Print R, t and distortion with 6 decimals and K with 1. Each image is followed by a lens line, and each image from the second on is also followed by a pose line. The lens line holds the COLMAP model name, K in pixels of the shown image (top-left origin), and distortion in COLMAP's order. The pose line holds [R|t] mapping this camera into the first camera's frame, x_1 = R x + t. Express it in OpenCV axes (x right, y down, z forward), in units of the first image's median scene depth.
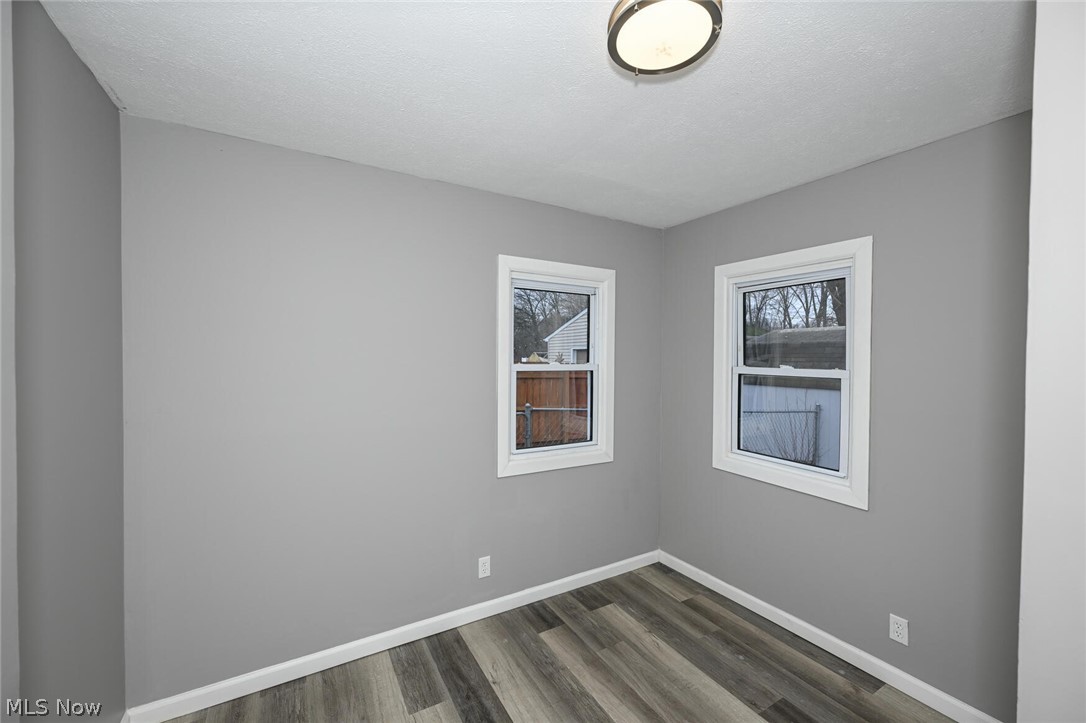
lens RADIAL K [[434.5, 0, 543.0], [0, 434.5, 358.0], [0, 0, 1]] dist [0.000034, -0.000291]
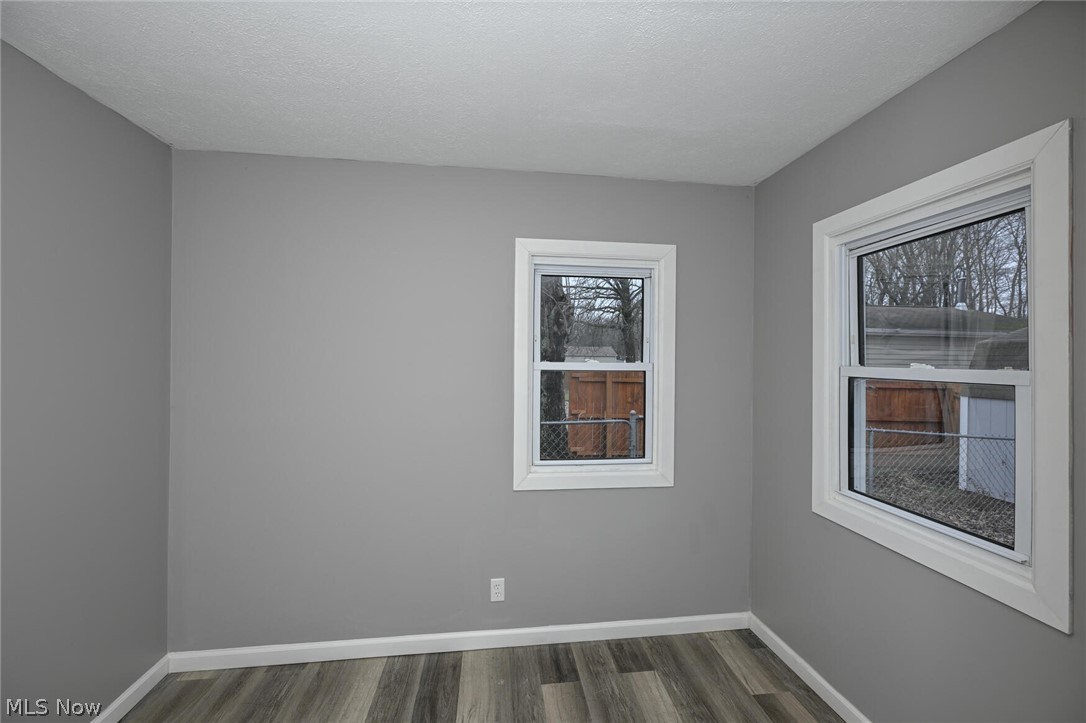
lens RADIAL K [[434.7, 0, 545.0], [0, 434.7, 355.3], [0, 0, 1]] dist [-0.001109, -0.000376]
pose [[0.919827, -0.004523, -0.392298, 0.283883], [-0.003347, 0.999807, -0.019375, 0.017667], [0.392310, 0.019134, 0.919634, 0.197475]]
